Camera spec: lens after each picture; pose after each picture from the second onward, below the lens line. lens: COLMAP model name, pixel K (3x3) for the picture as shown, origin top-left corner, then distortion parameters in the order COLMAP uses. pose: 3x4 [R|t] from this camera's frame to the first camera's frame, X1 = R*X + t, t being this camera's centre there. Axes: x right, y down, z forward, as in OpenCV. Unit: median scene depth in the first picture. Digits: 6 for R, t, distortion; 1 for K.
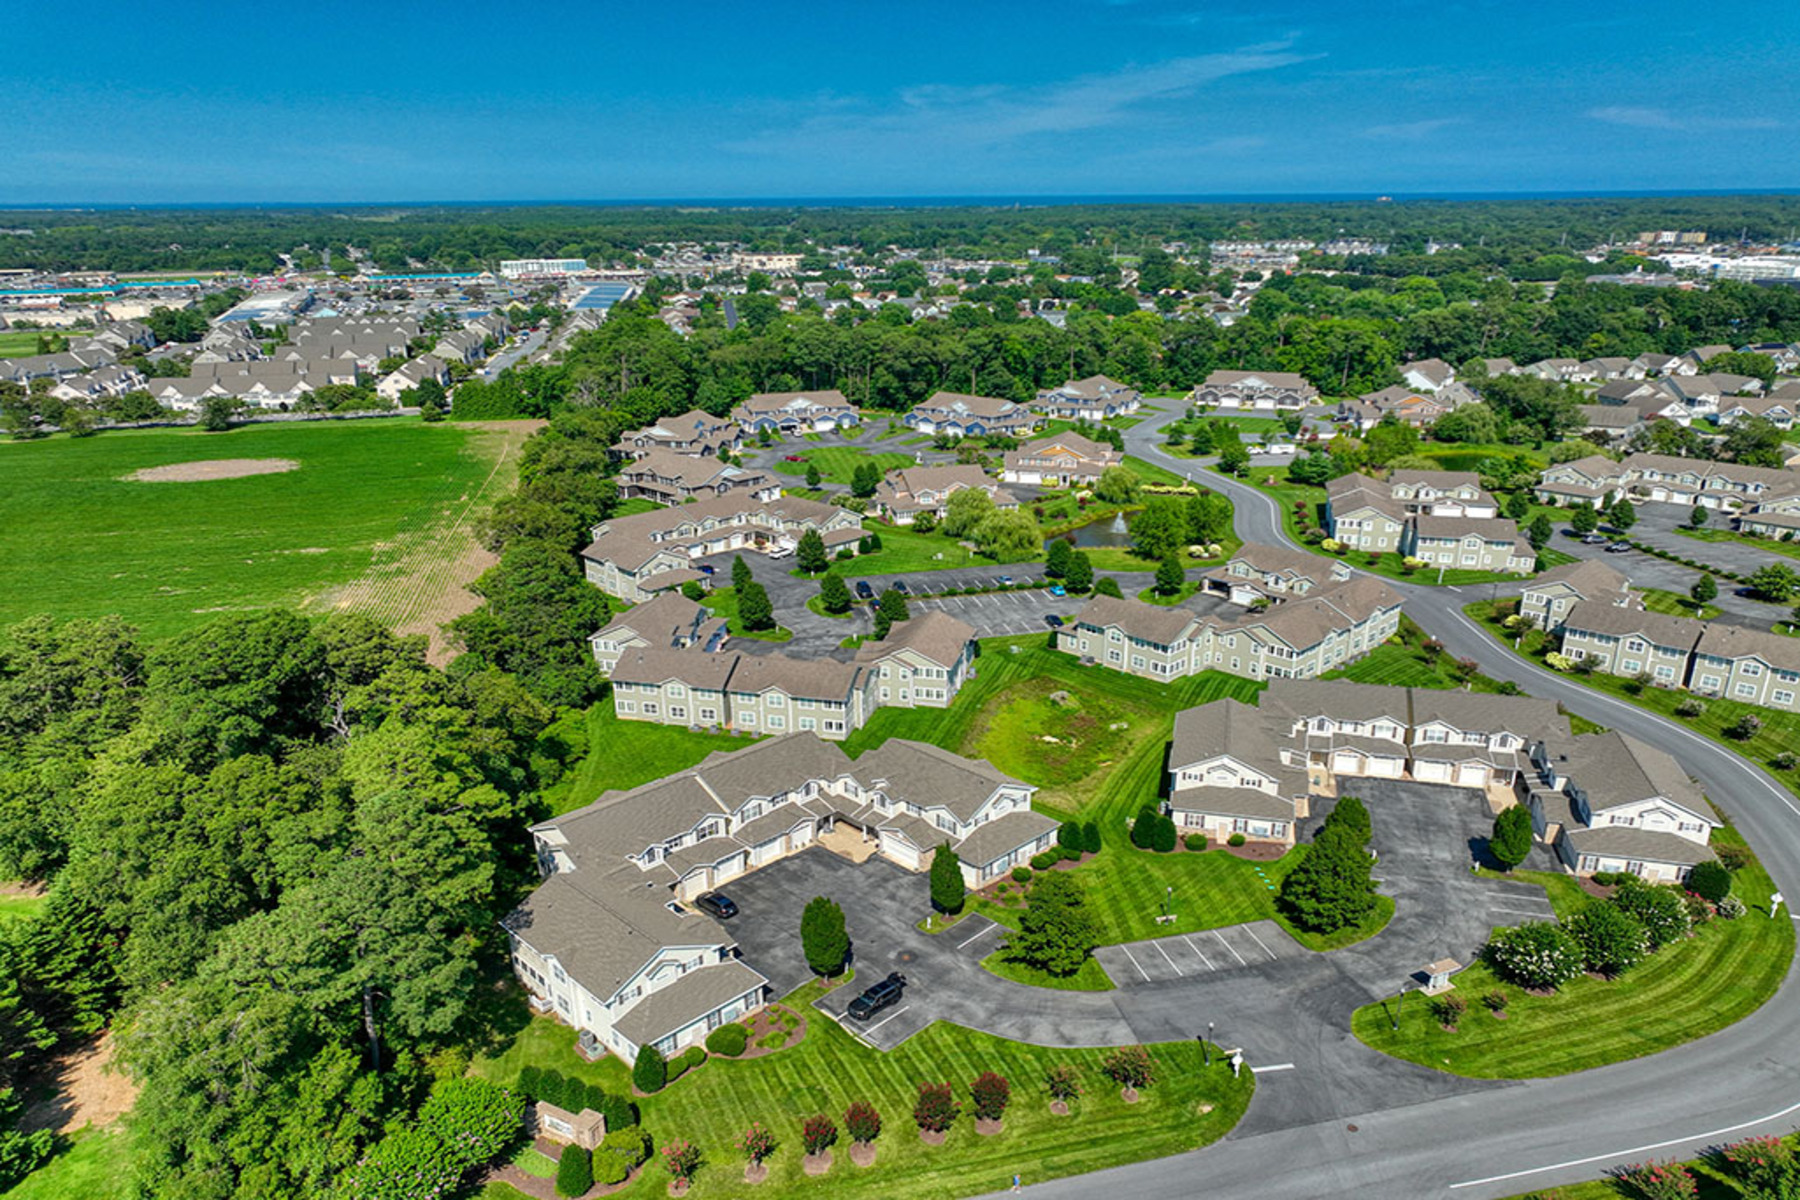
lens RADIAL K [[1243.1, 0, 905.7], [0, 1243.1, 736.7], [0, 0, 1]] dist [0.002749, 0.001992]
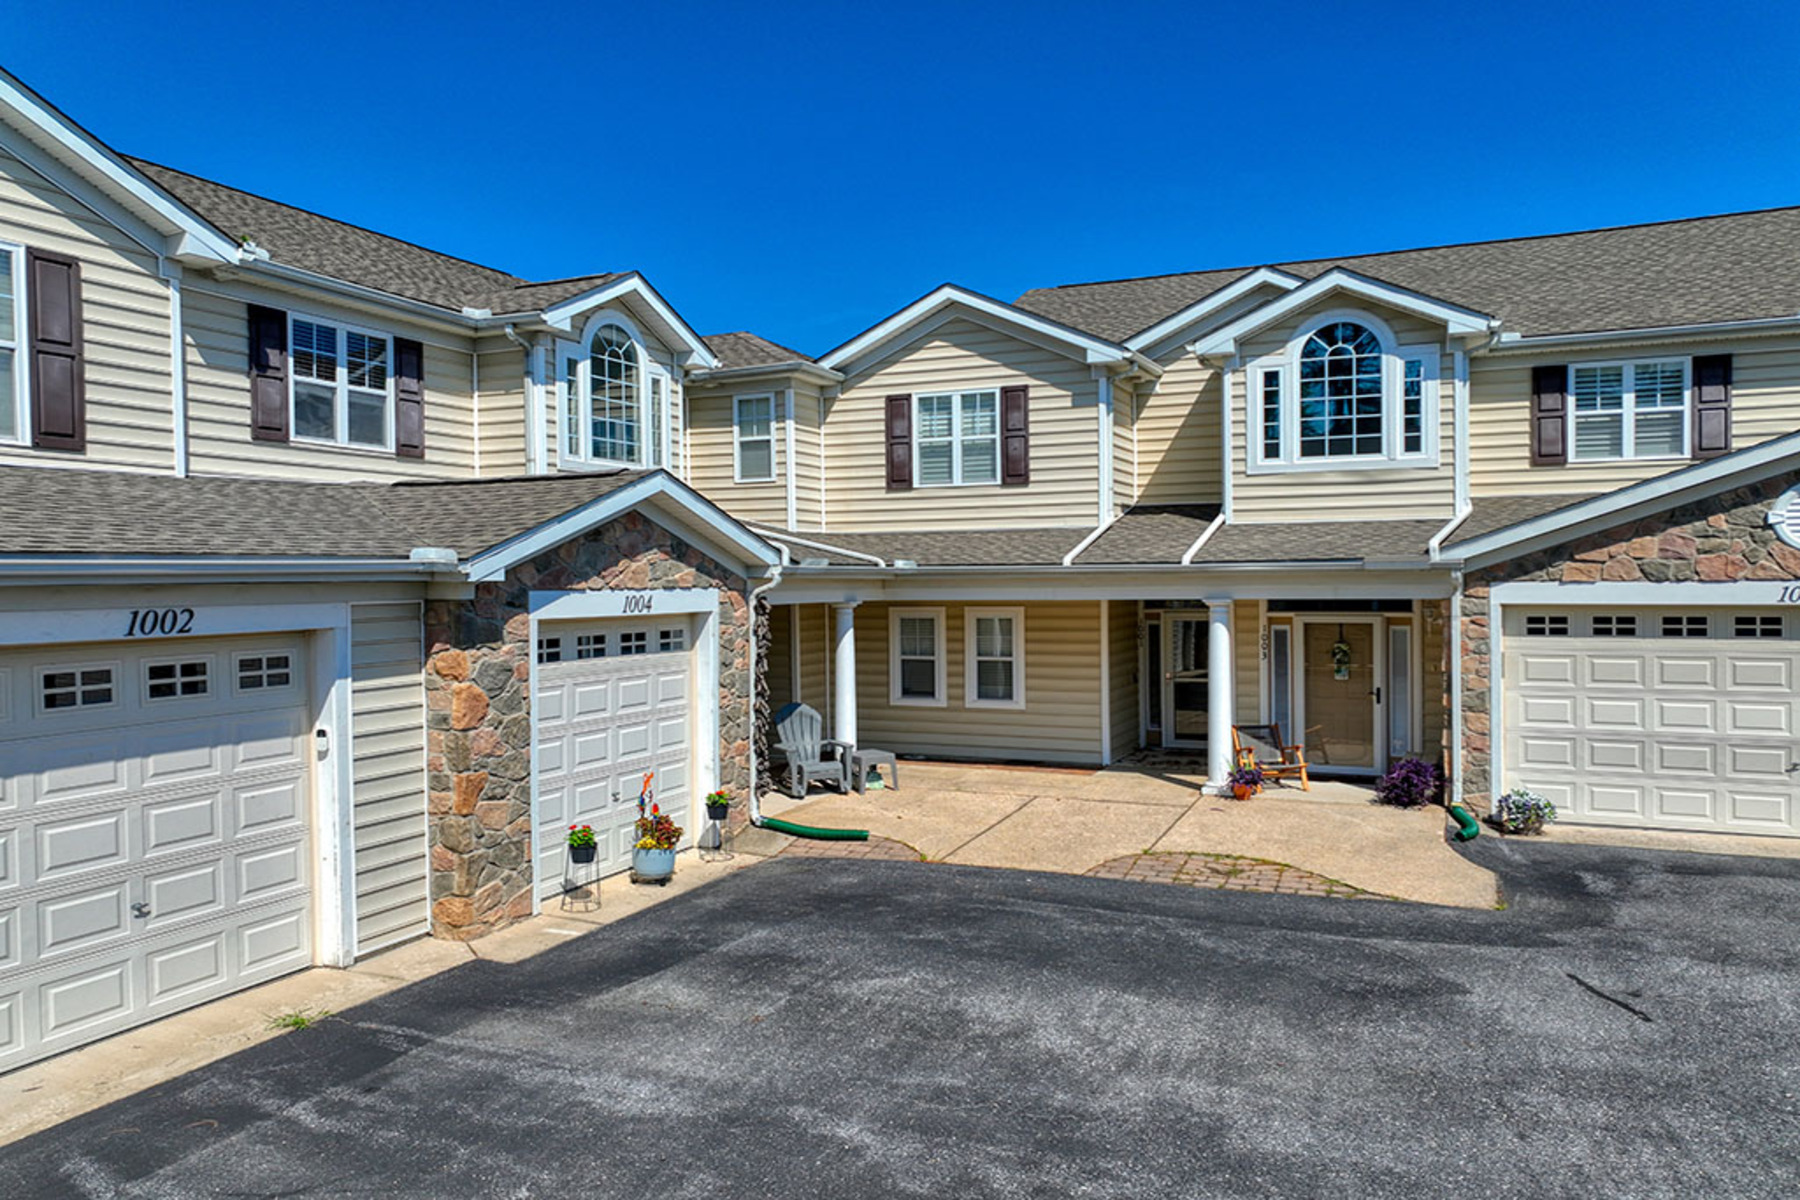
lens RADIAL K [[1267.3, 0, 900.0], [0, 1267.3, 600.0], [0, 0, 1]] dist [0.002135, 0.005101]
pose [[0.931869, -0.009831, 0.362662, -0.079269], [0.151555, 0.918781, -0.364518, 0.085395], [-0.329623, 0.394646, 0.857673, 0.746958]]
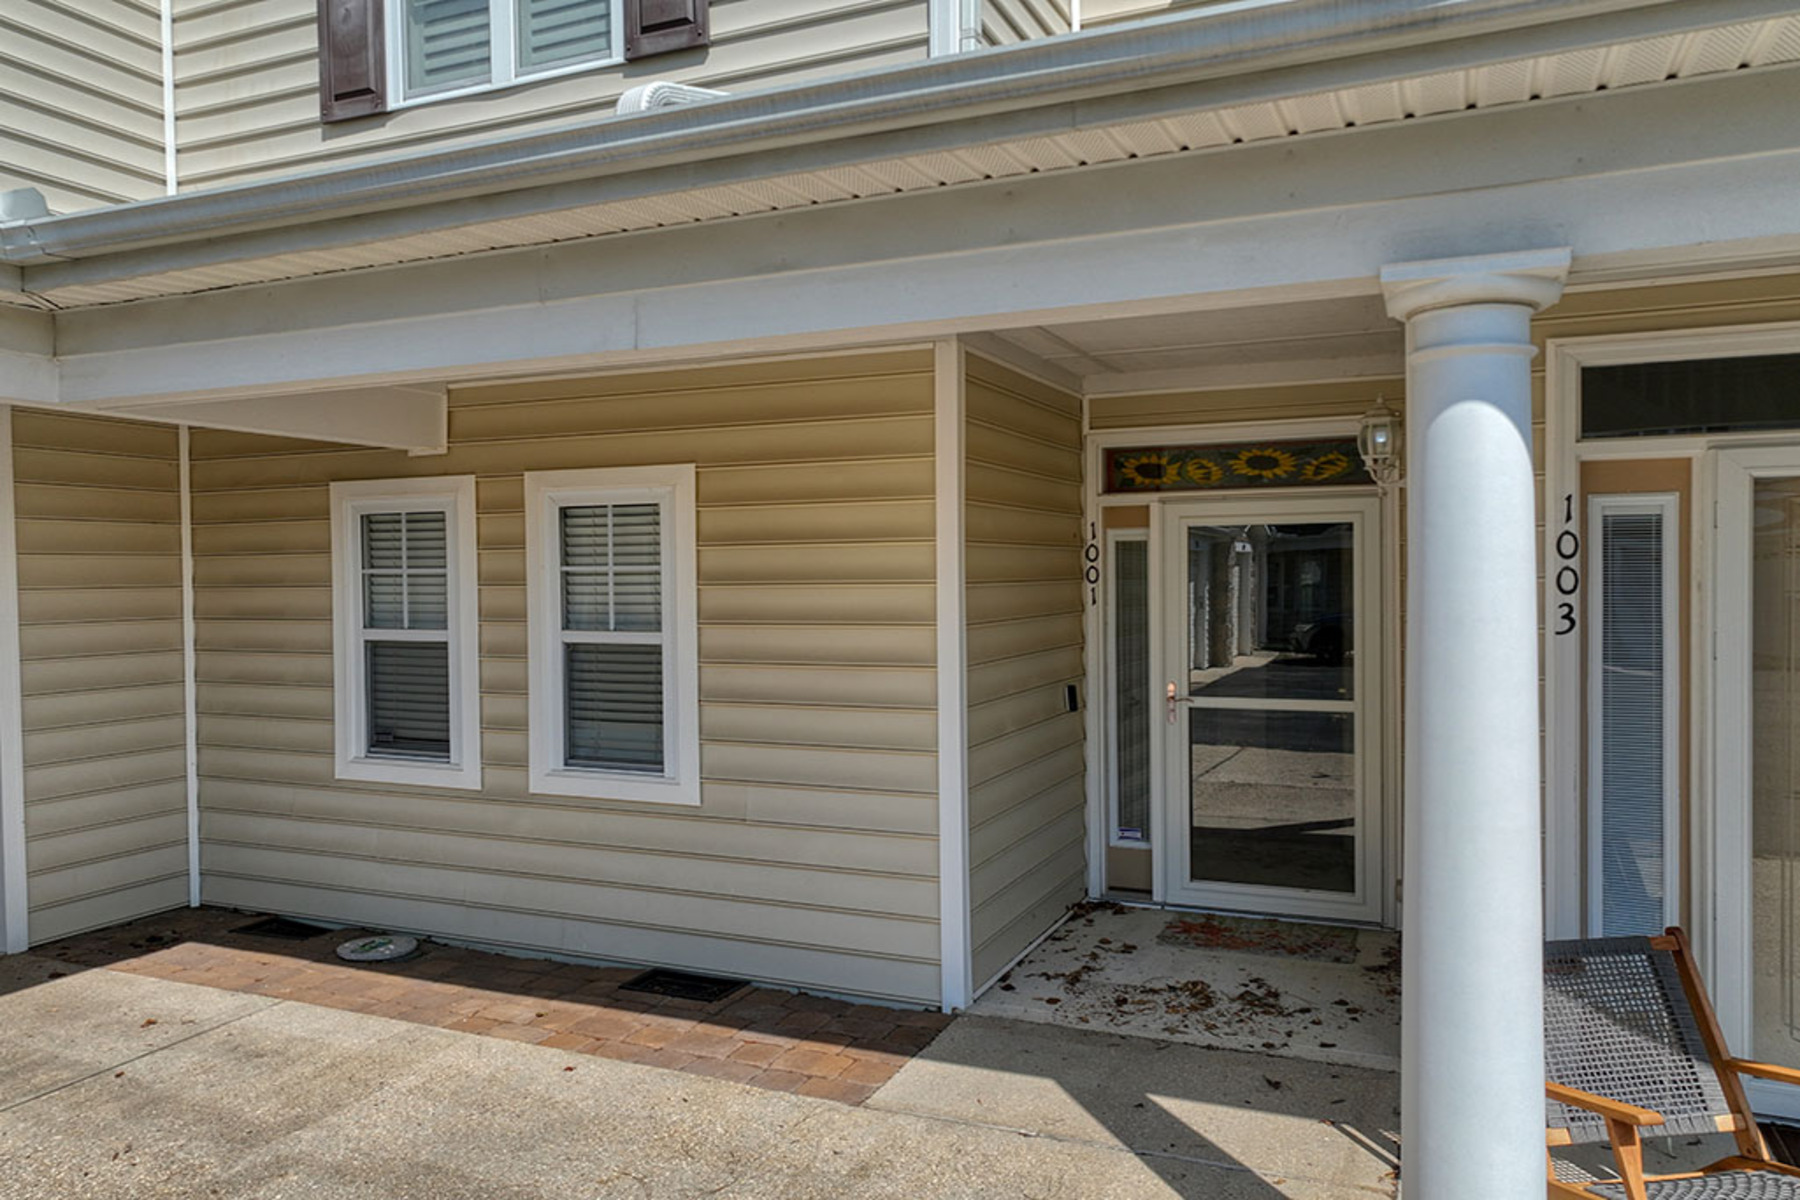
lens RADIAL K [[1266.1, 0, 904.3], [0, 1266.1, 603.2], [0, 0, 1]] dist [0.004886, 0.009321]
pose [[0.930985, -0.010921, 0.364893, -0.038765], [0.151493, 0.920980, -0.358952, 0.064747], [-0.332139, 0.389457, 0.859073, 0.805655]]
